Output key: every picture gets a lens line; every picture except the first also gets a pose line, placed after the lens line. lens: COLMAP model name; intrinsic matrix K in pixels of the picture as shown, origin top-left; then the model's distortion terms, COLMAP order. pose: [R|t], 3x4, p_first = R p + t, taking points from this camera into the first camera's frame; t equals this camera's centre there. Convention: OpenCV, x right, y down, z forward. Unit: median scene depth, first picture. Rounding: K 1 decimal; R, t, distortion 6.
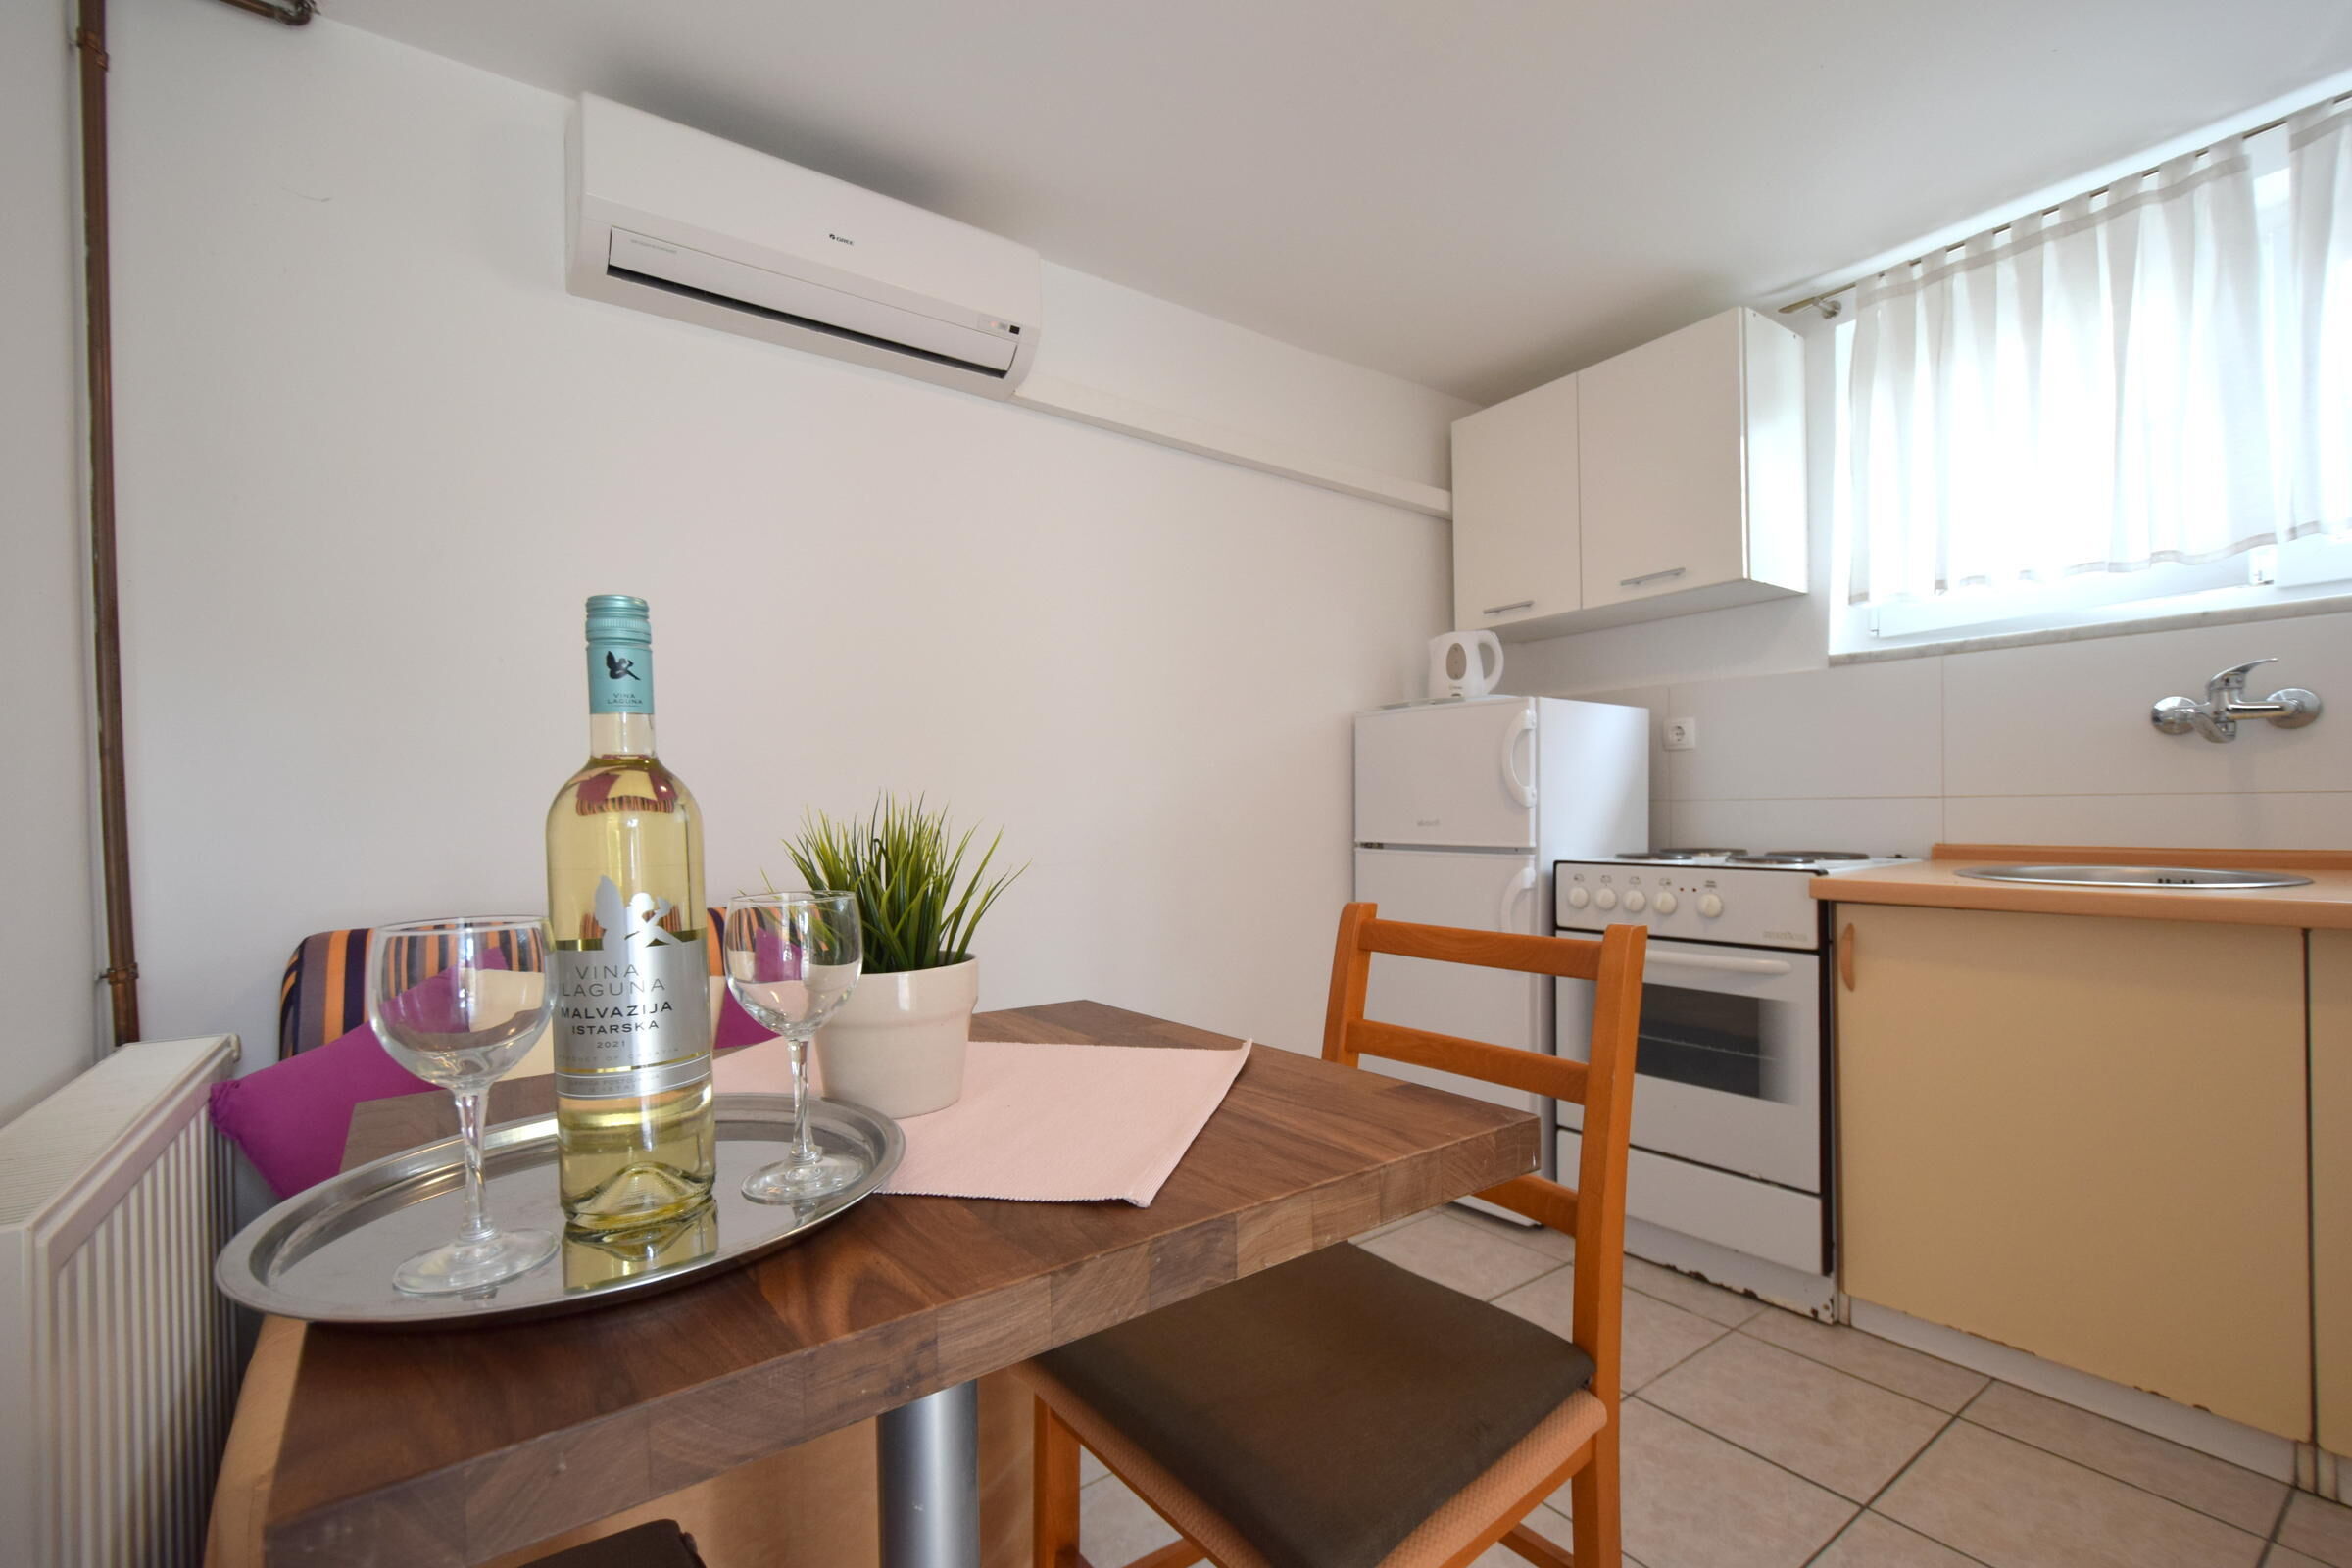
lens RADIAL K [[1028.1, 0, 1188.1], [0, 1028.1, 817.0], [0, 0, 1]] dist [0.005704, -0.004853]
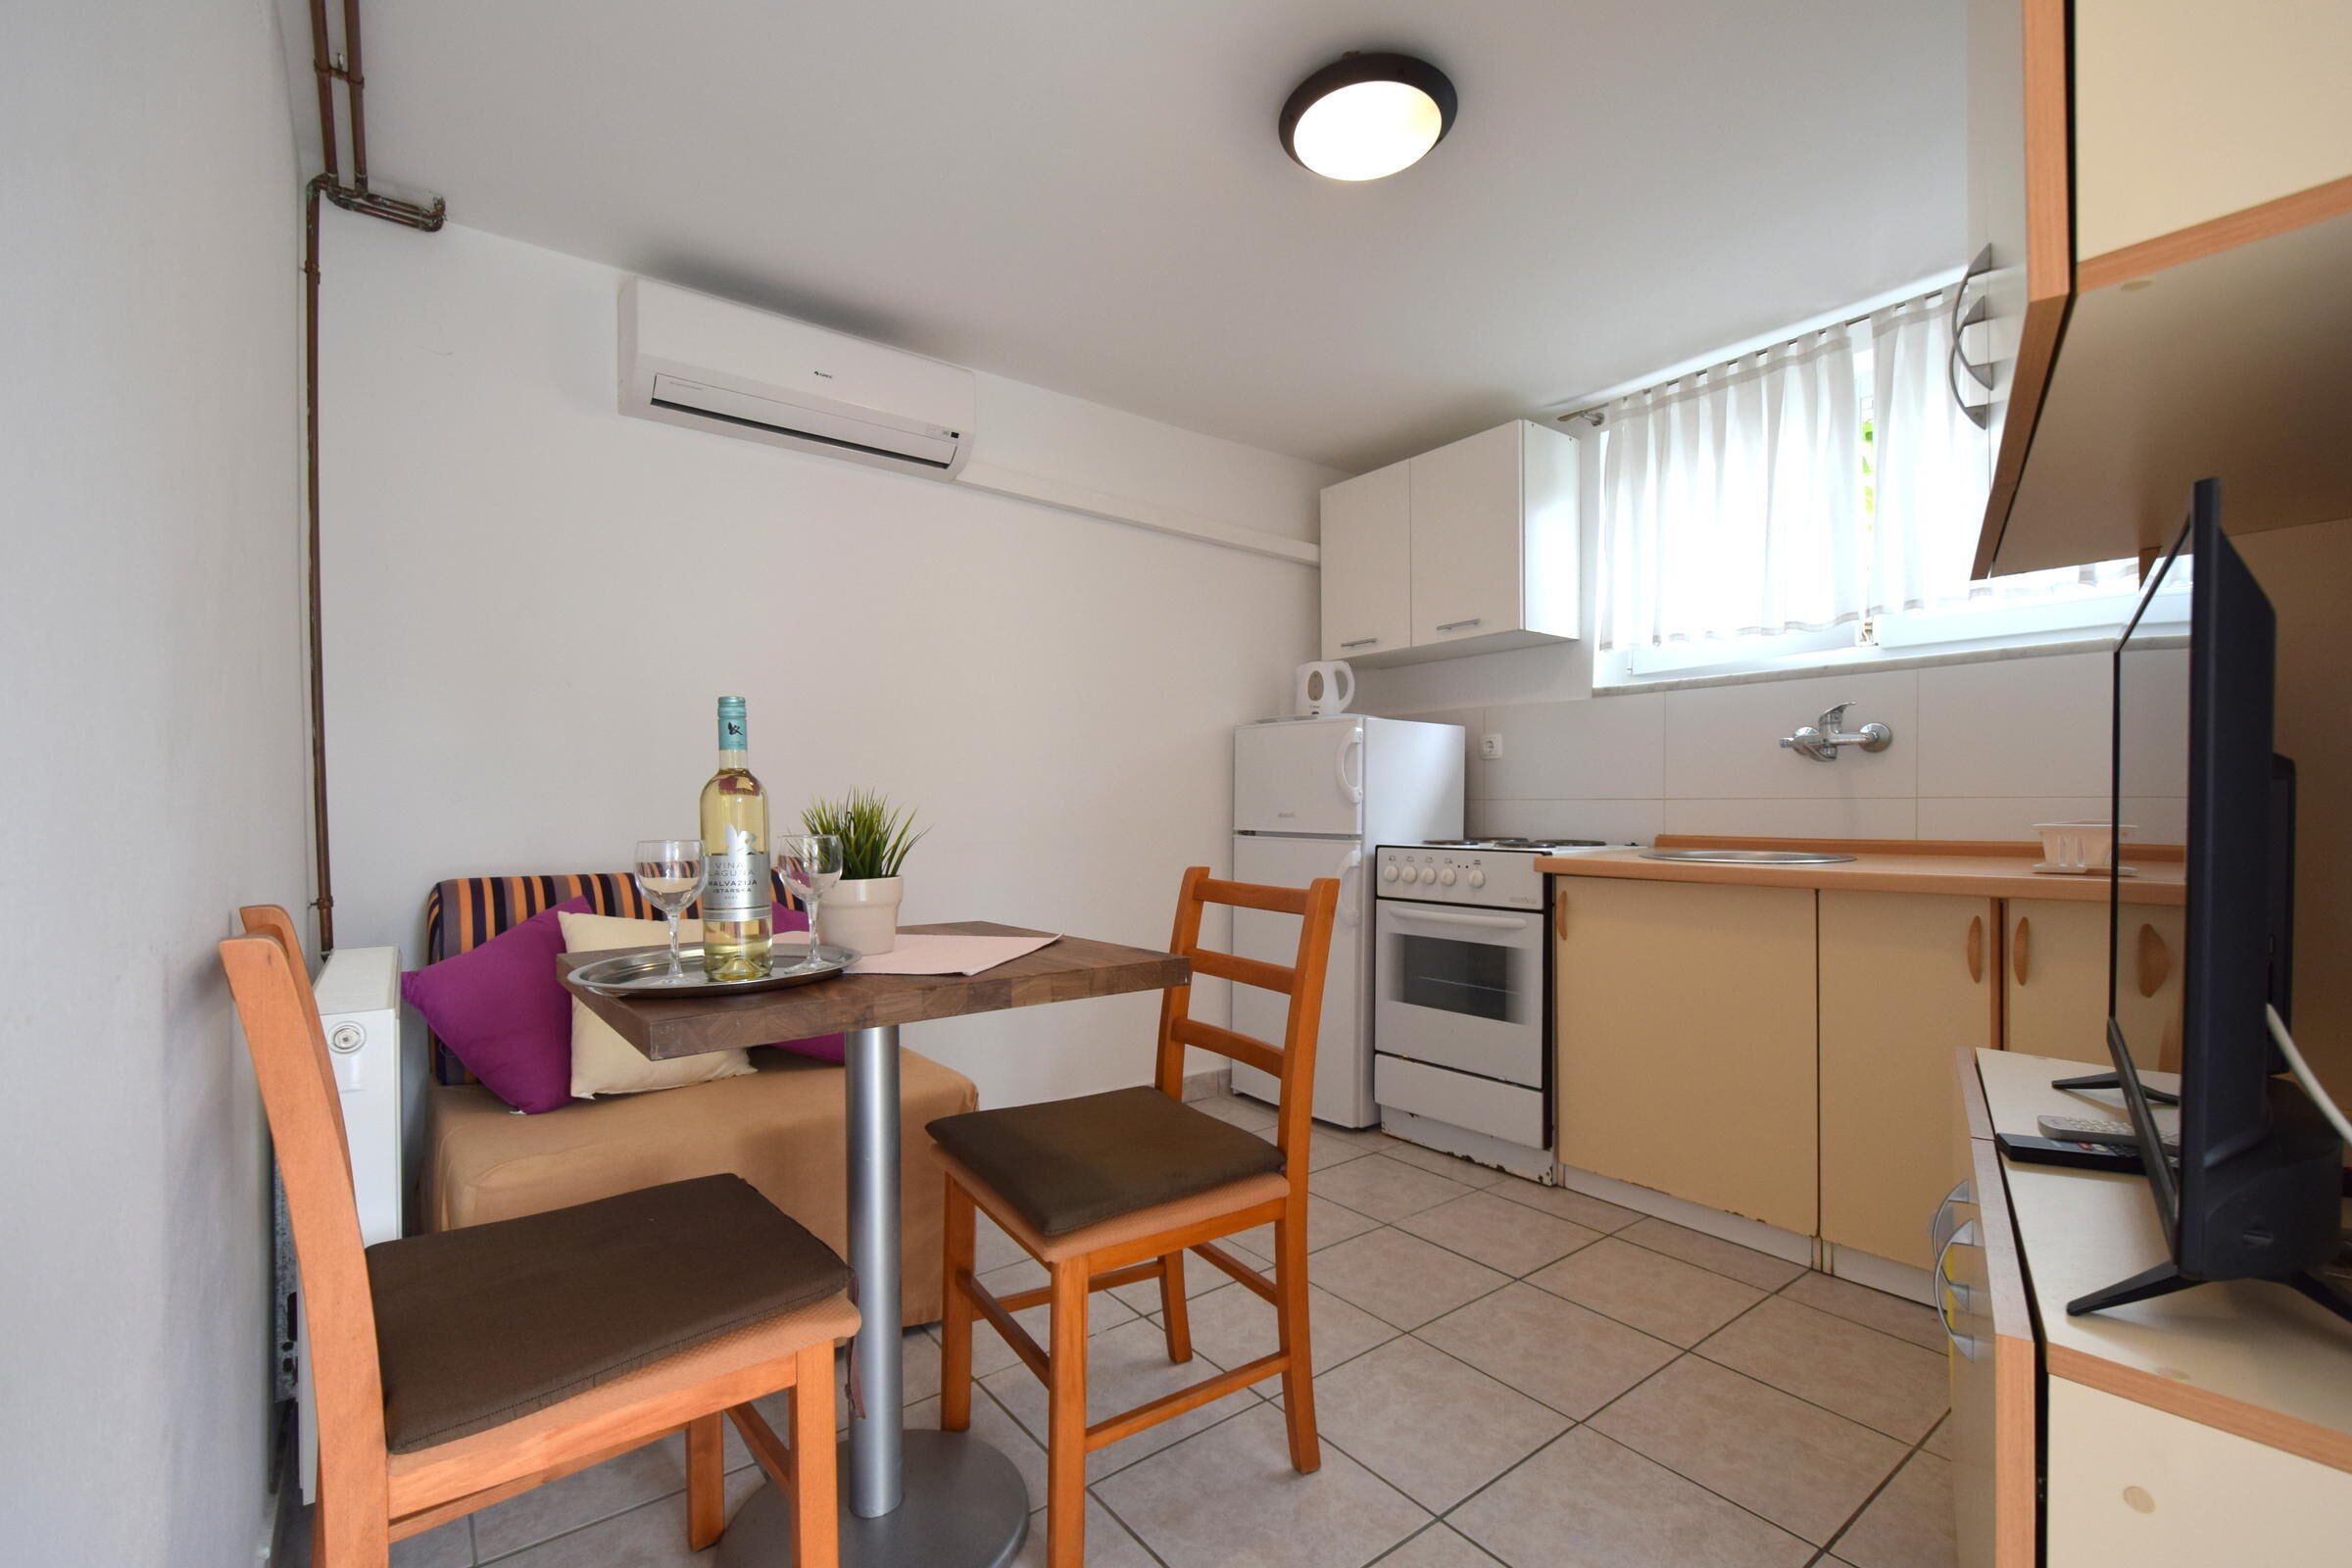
lens RADIAL K [[1023.5, 0, 1187.0], [0, 1023.5, 816.5], [0, 0, 1]] dist [0.018130, -0.015650]
pose [[0.999432, 0.011656, 0.031635, 0.094523], [-0.011774, 0.999924, 0.003553, 0.006036], [-0.031591, -0.003923, 0.999493, -0.329604]]
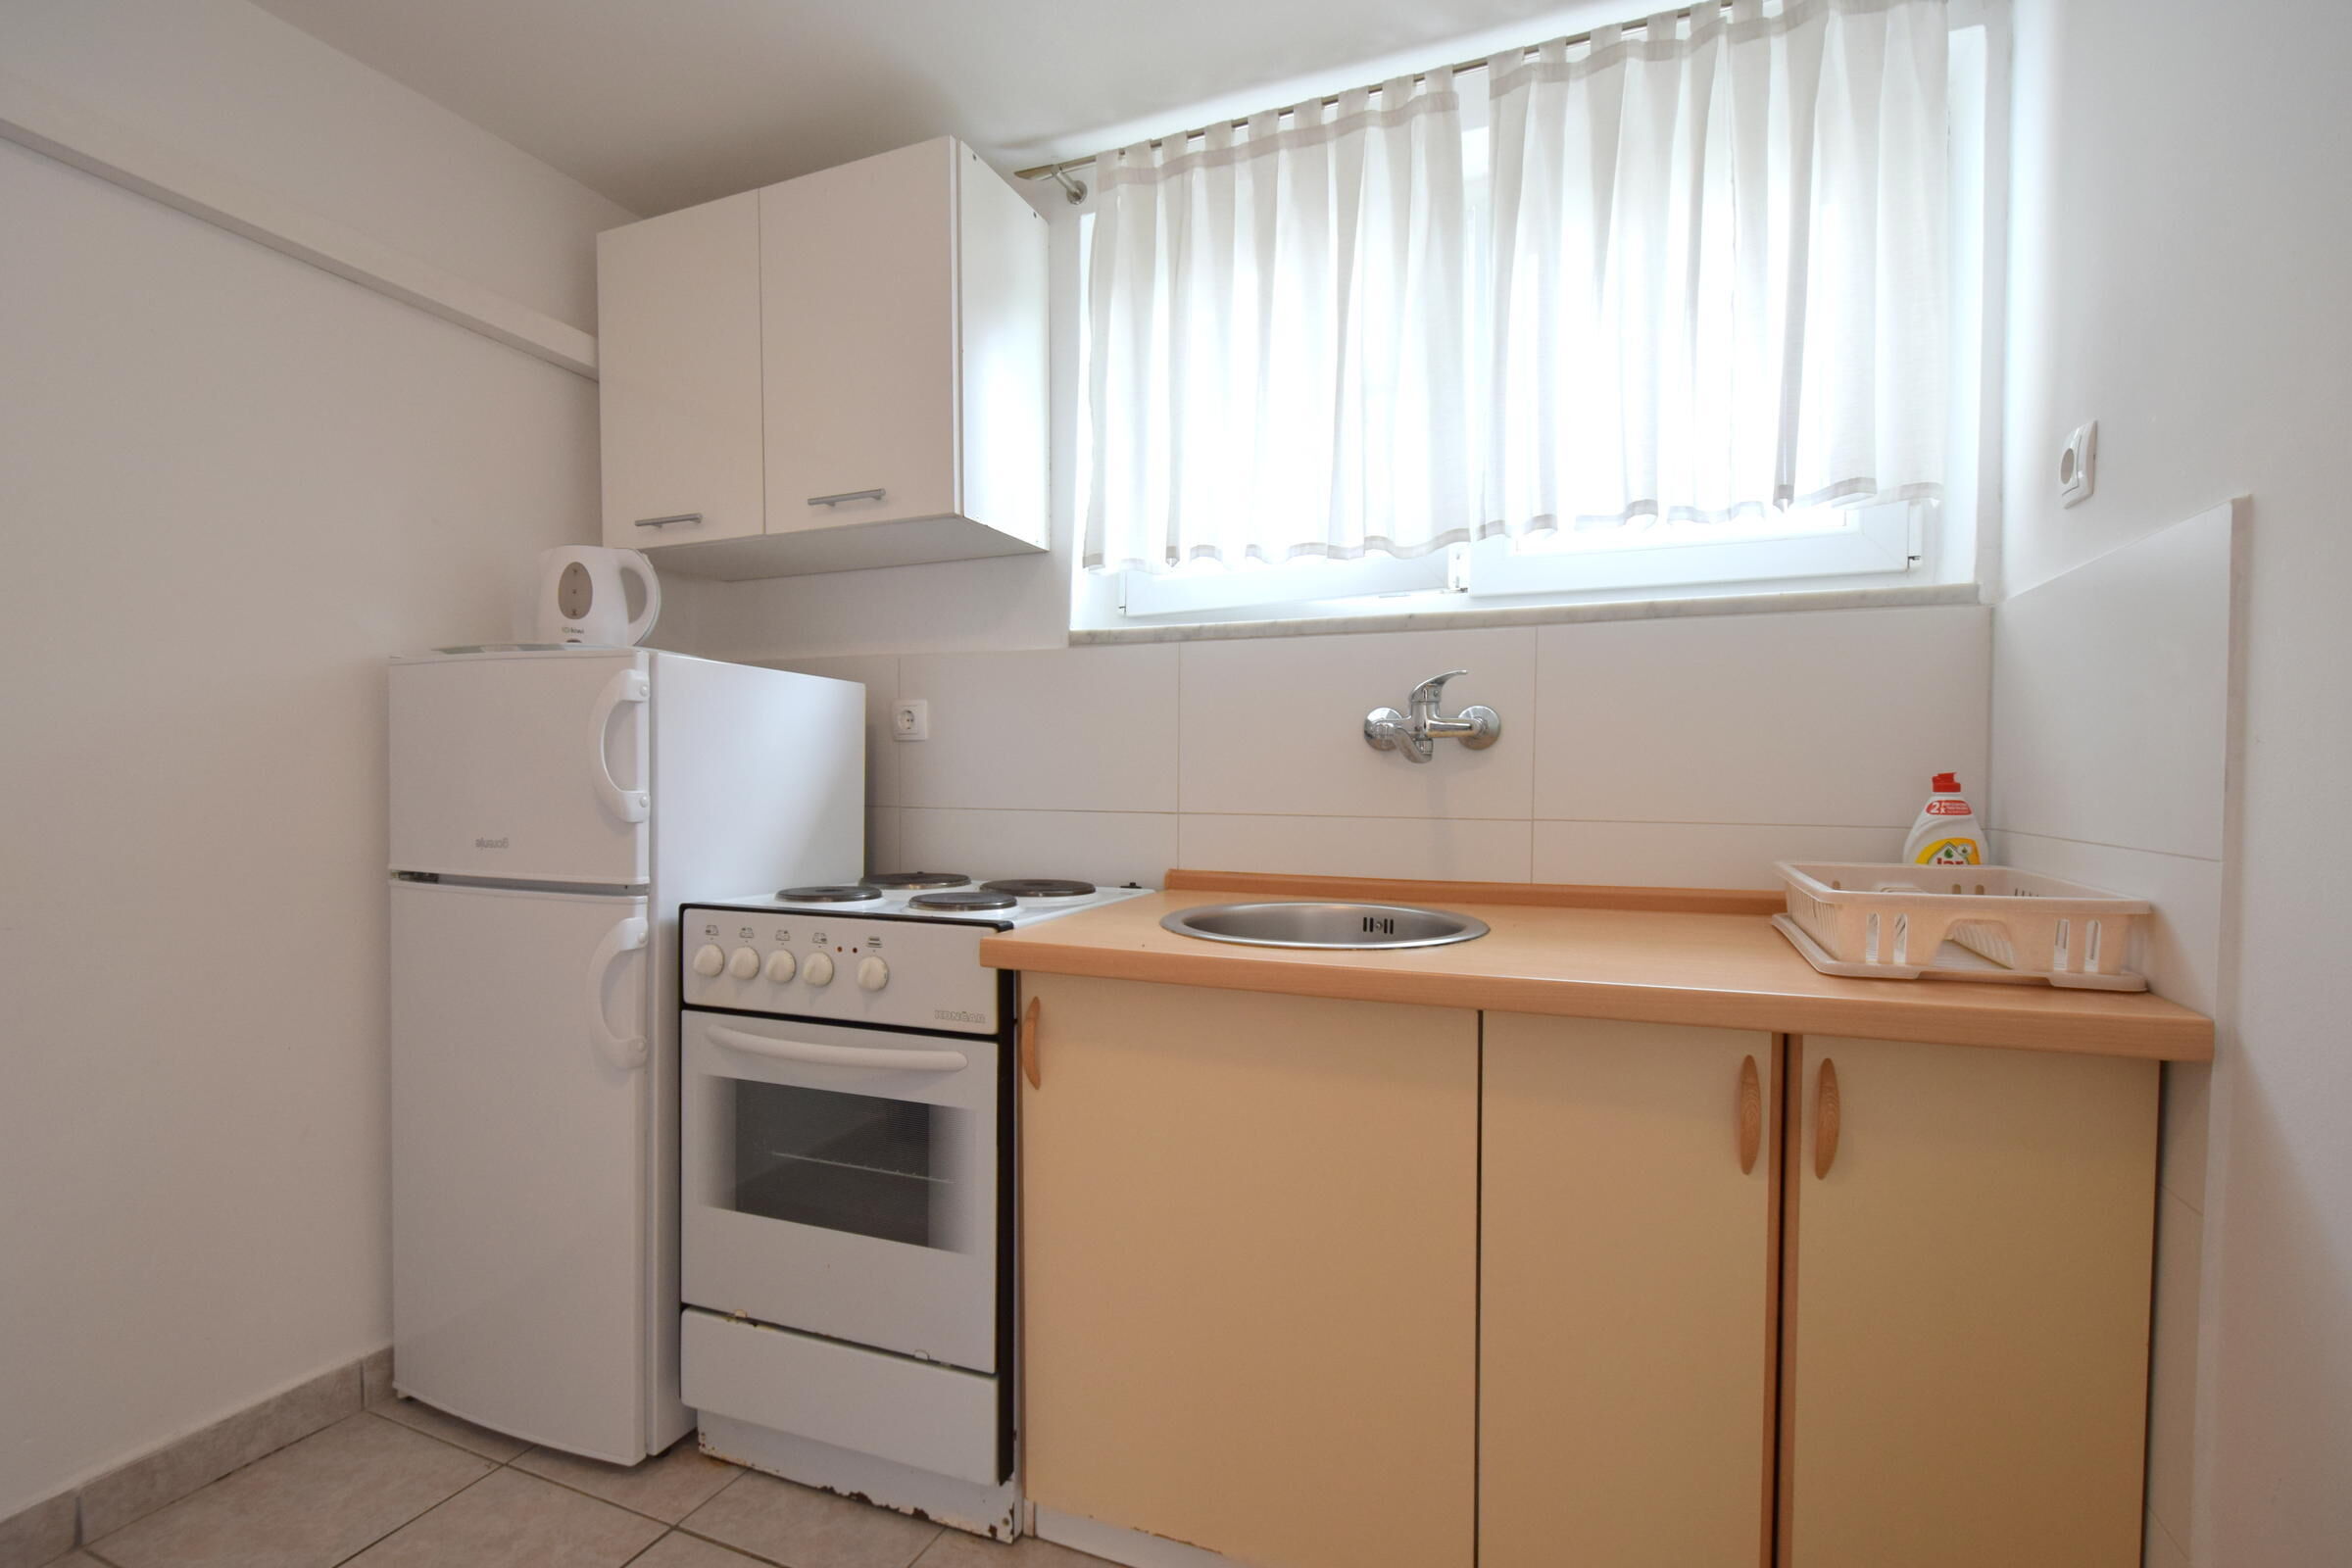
lens RADIAL K [[1071.0, 0, 1196.3], [0, 1071.0, 825.3], [0, 0, 1]] dist [0.001027, -0.005999]
pose [[0.847200, -0.000049, 0.531274, 0.326612], [-0.014816, 0.999609, 0.023718, -0.034654], [-0.531067, -0.027965, 0.846868, 0.297471]]
